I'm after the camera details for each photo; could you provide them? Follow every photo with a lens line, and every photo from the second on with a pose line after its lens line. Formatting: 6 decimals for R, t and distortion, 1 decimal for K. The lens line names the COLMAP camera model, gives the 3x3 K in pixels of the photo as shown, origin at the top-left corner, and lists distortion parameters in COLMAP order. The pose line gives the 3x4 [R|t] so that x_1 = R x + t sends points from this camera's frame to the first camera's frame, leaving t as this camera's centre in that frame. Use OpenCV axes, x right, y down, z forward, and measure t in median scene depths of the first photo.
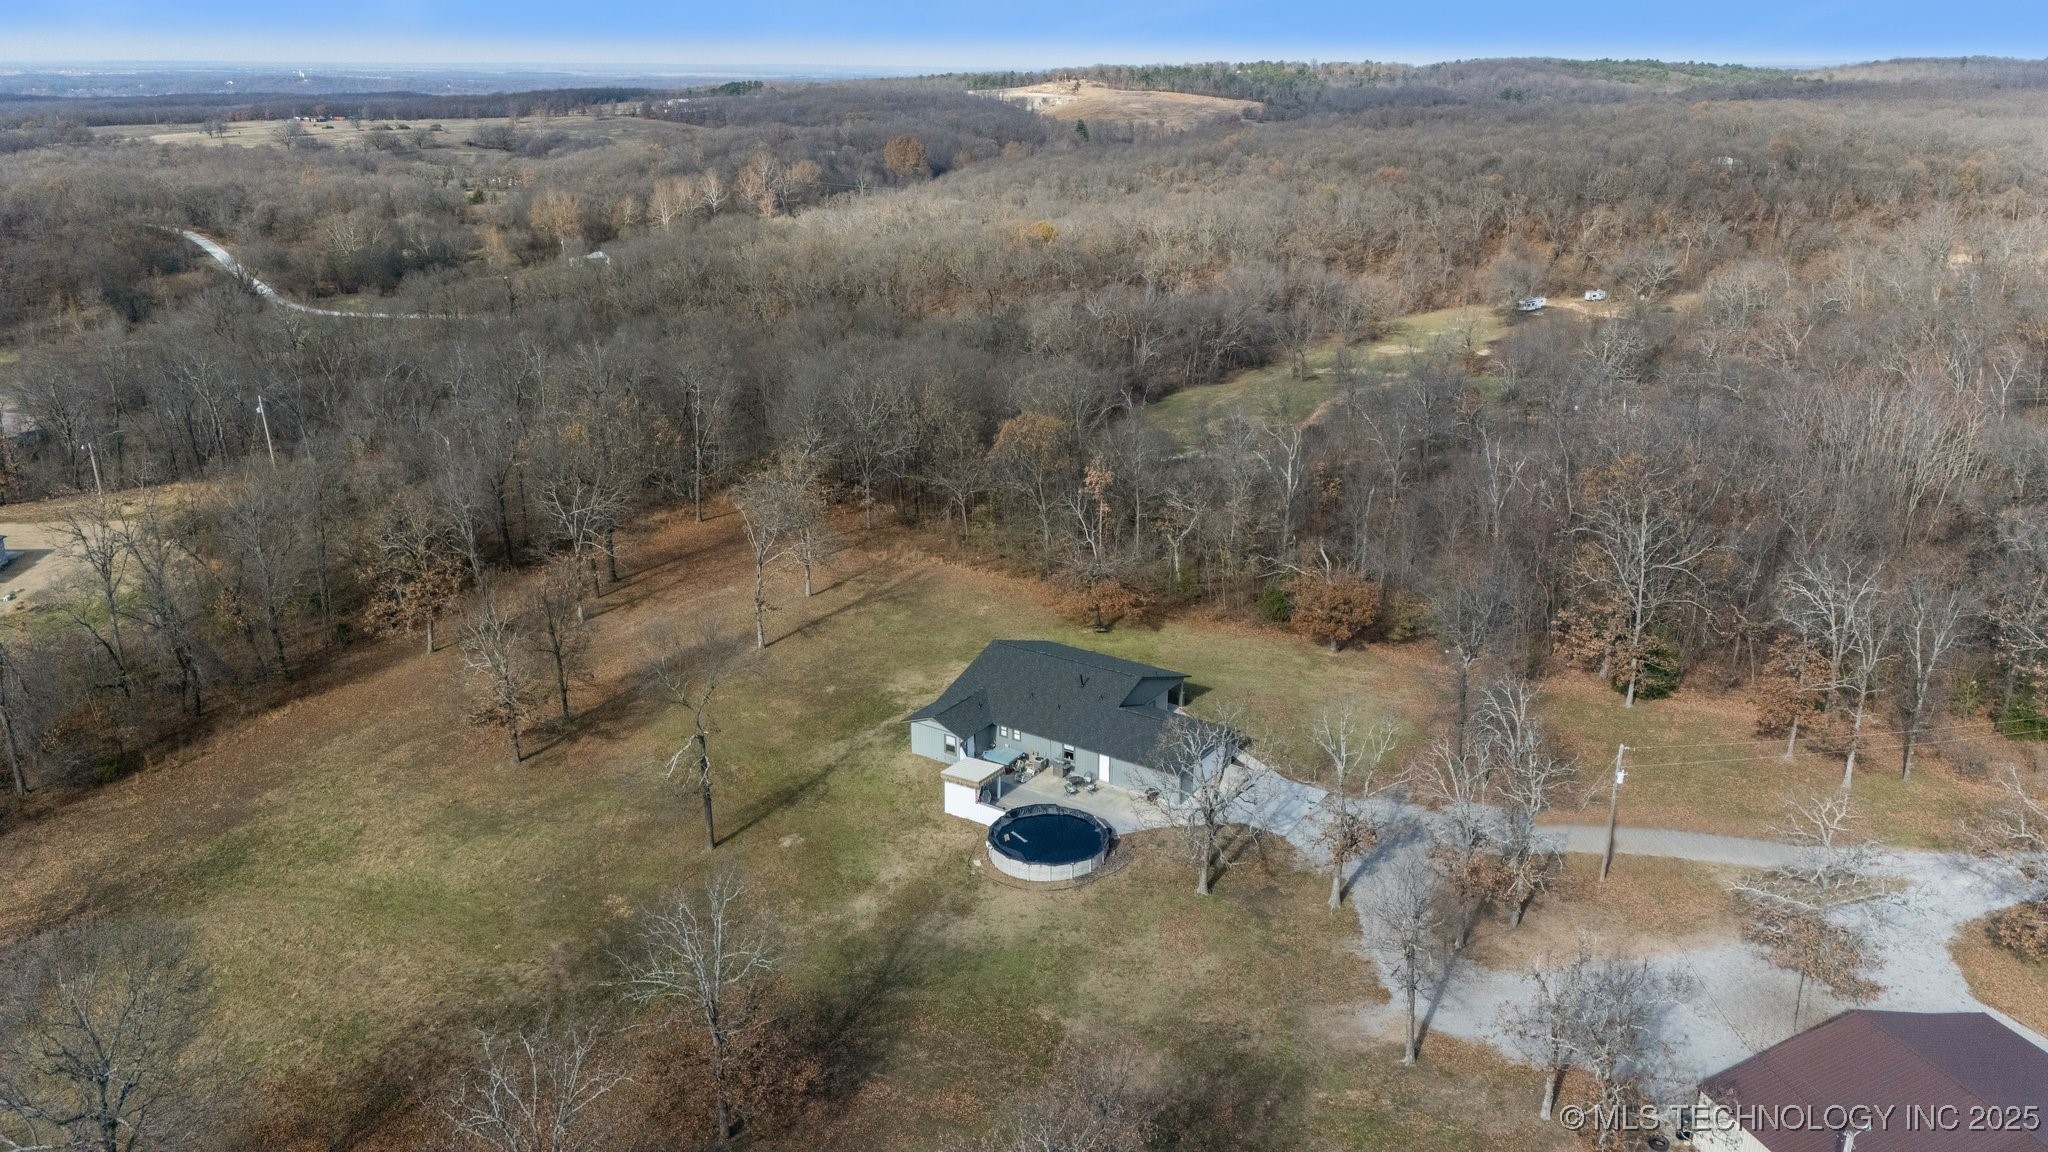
lens RADIAL K [[1509.4, 0, 1024.0], [0, 1509.4, 576.0], [0, 0, 1]] dist [0.081881, -0.074055]
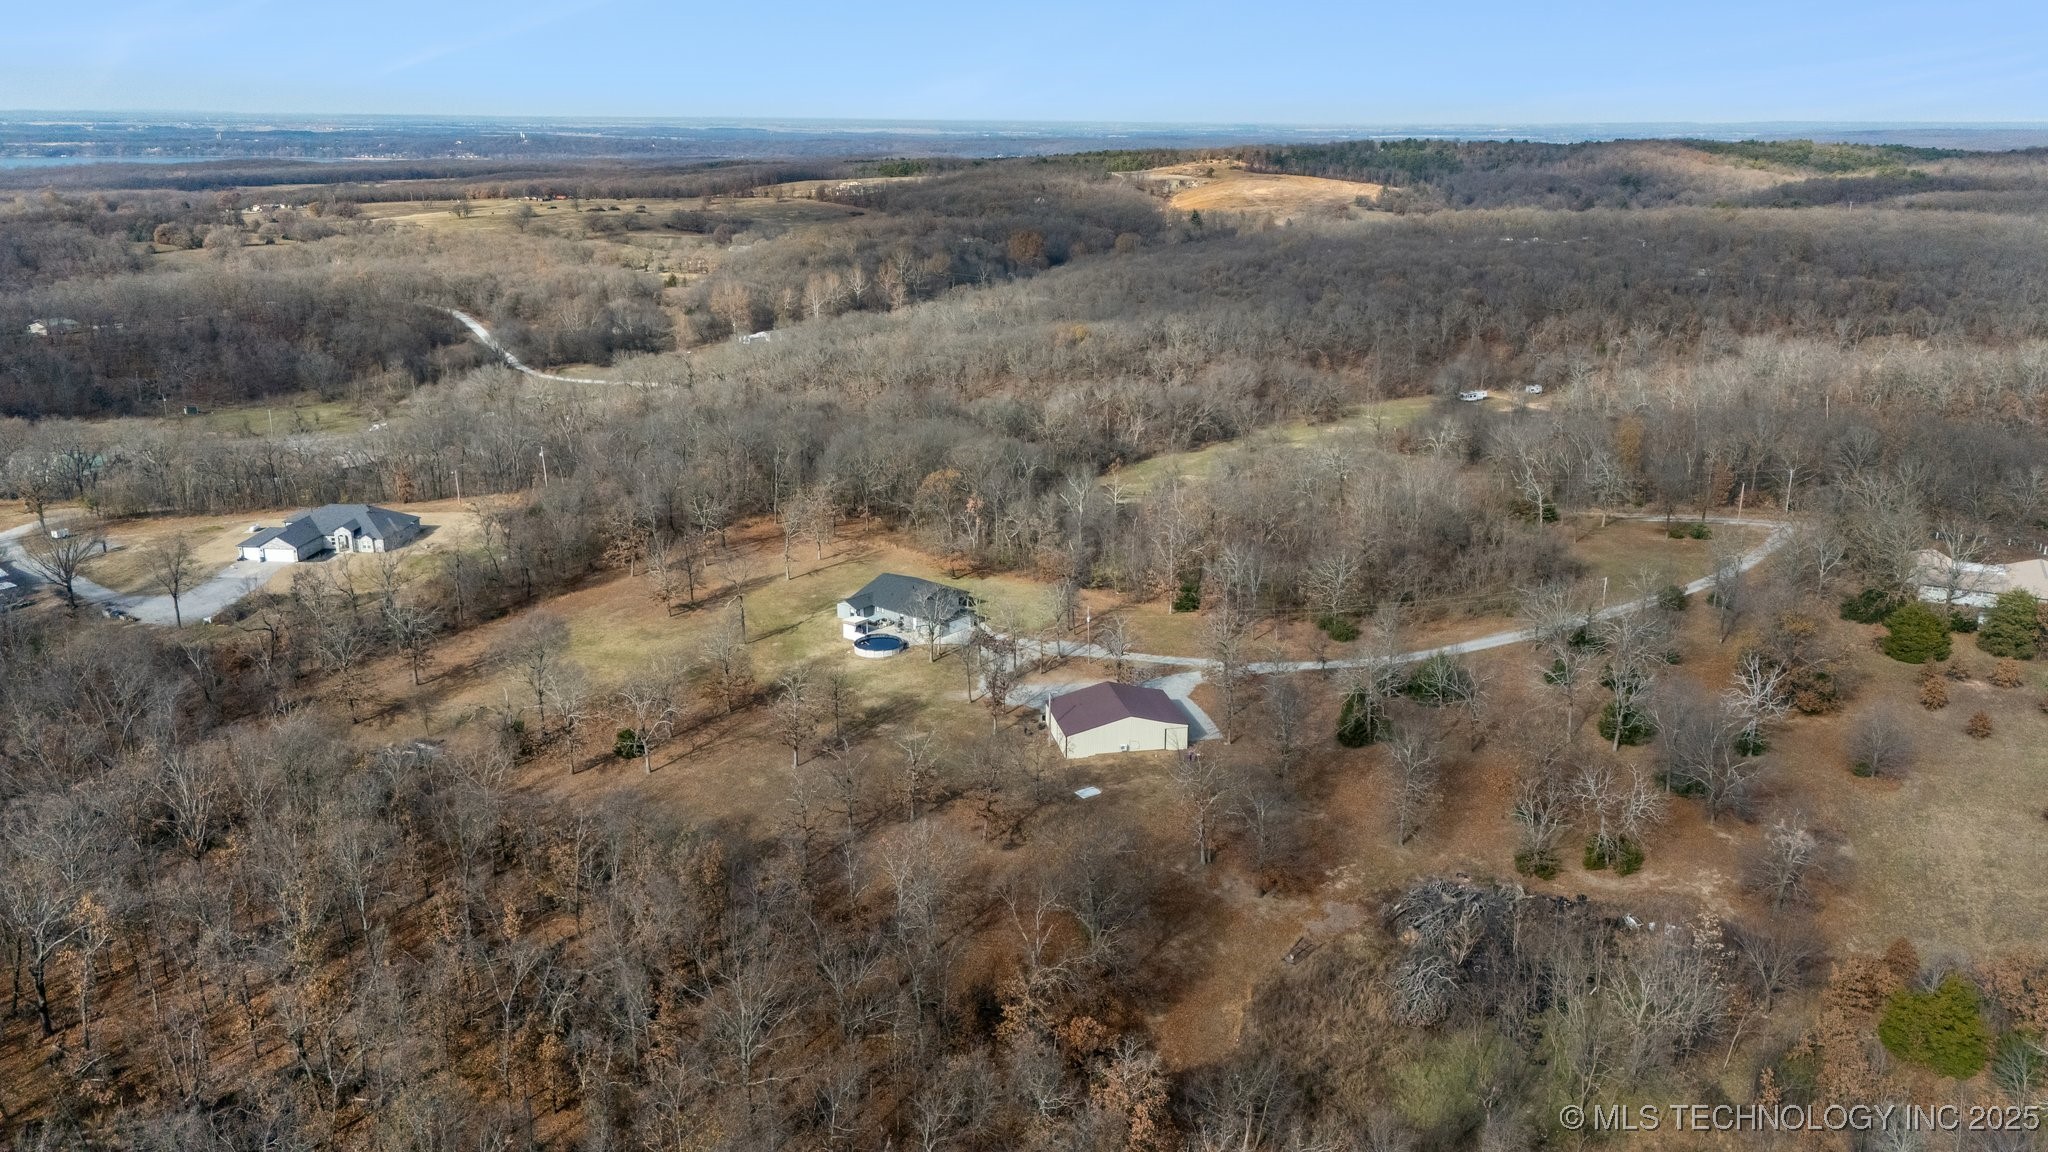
lens RADIAL K [[1509.4, 0, 1024.0], [0, 1509.4, 576.0], [0, 0, 1]] dist [0.081881, -0.074055]
pose [[0.993520, 0.038876, -0.106798, 0.361751], [-0.042616, 0.998547, -0.032967, 0.096841], [0.105362, 0.037305, 0.993734, -0.997405]]
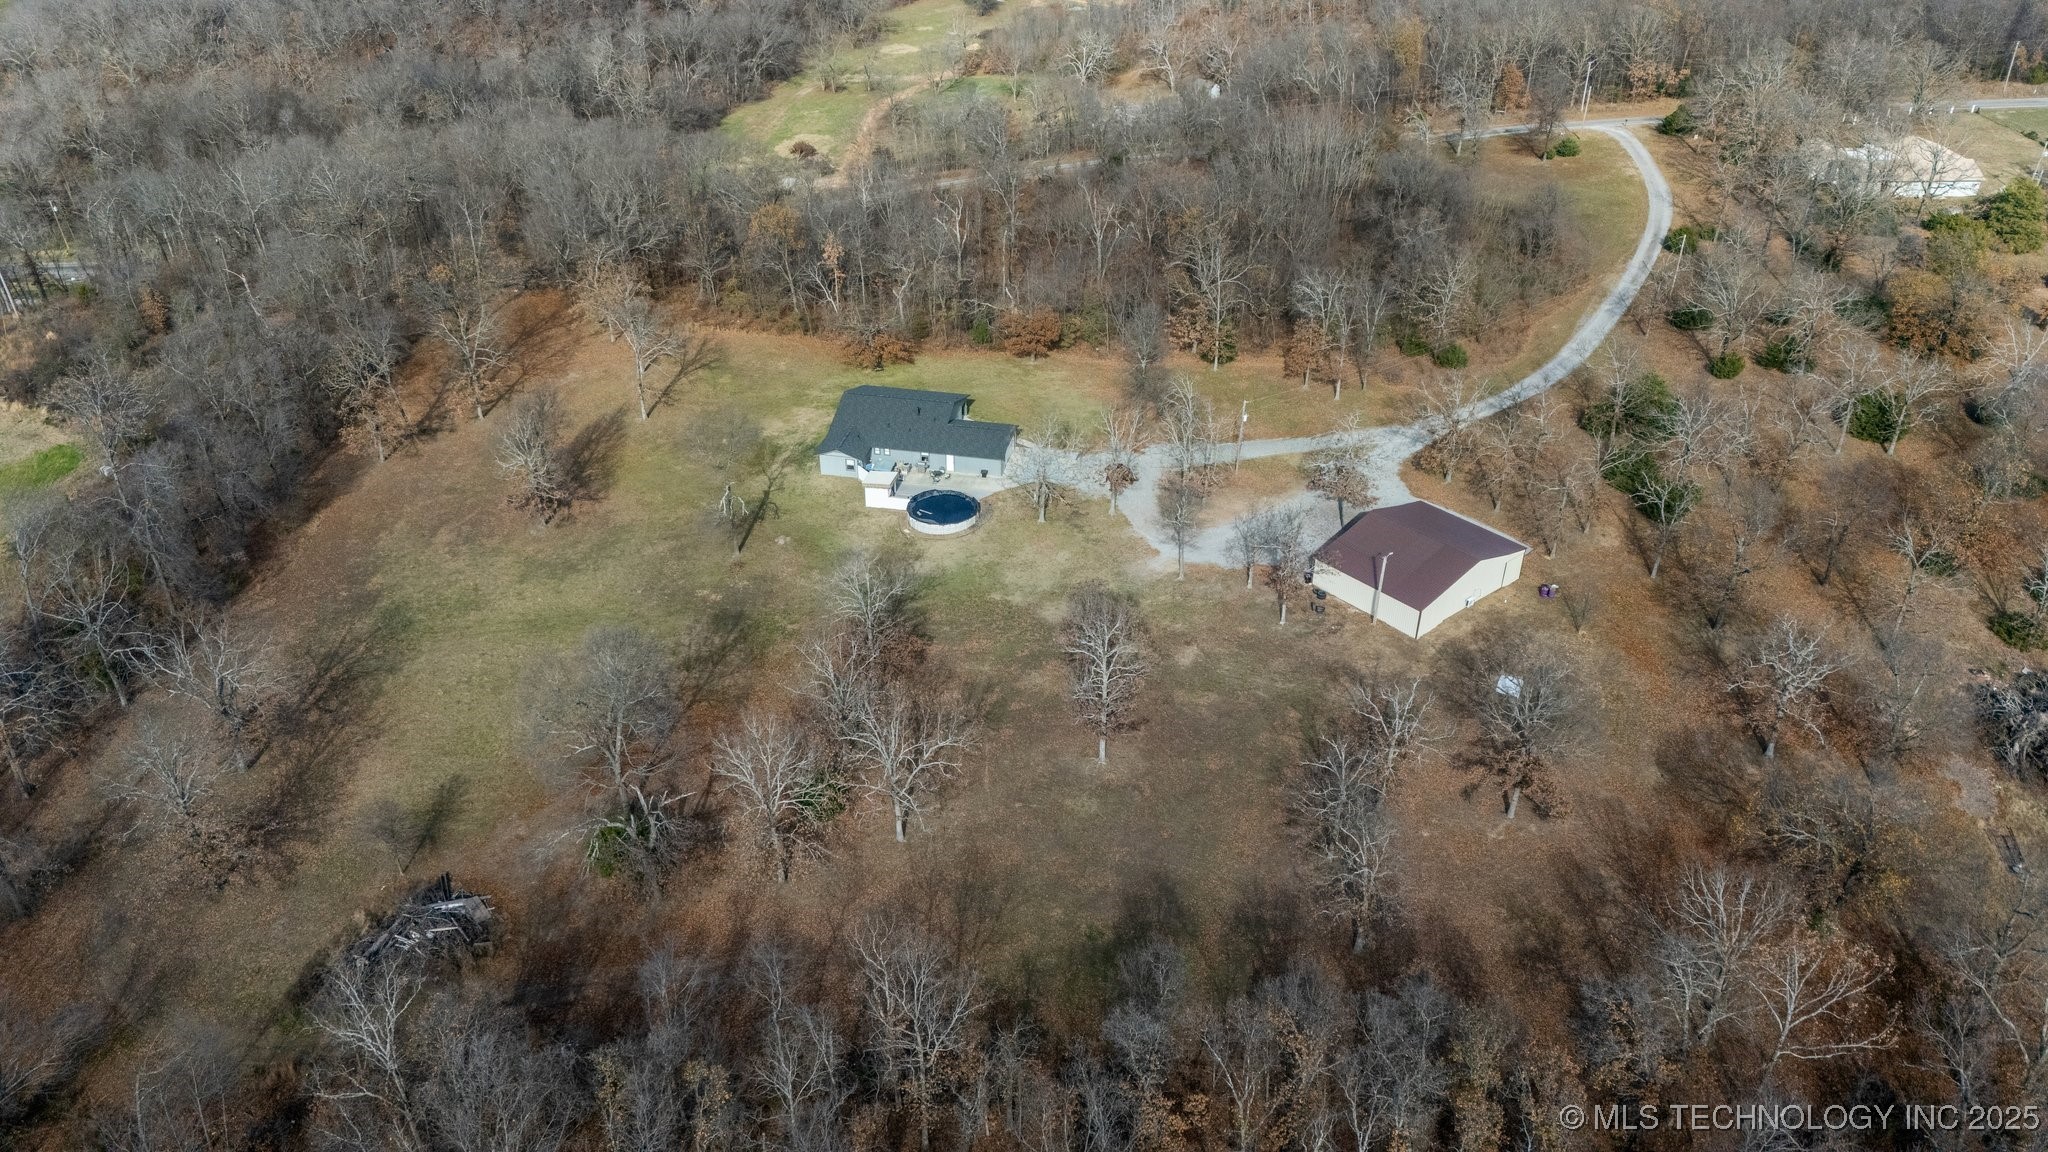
lens RADIAL K [[1509.4, 0, 1024.0], [0, 1509.4, 576.0], [0, 0, 1]] dist [0.081881, -0.074055]
pose [[0.926754, -0.199372, 0.318399, -0.326118], [0.123183, 0.961968, 0.243812, -0.111973], [-0.354899, -0.186732, 0.916067, -0.427655]]
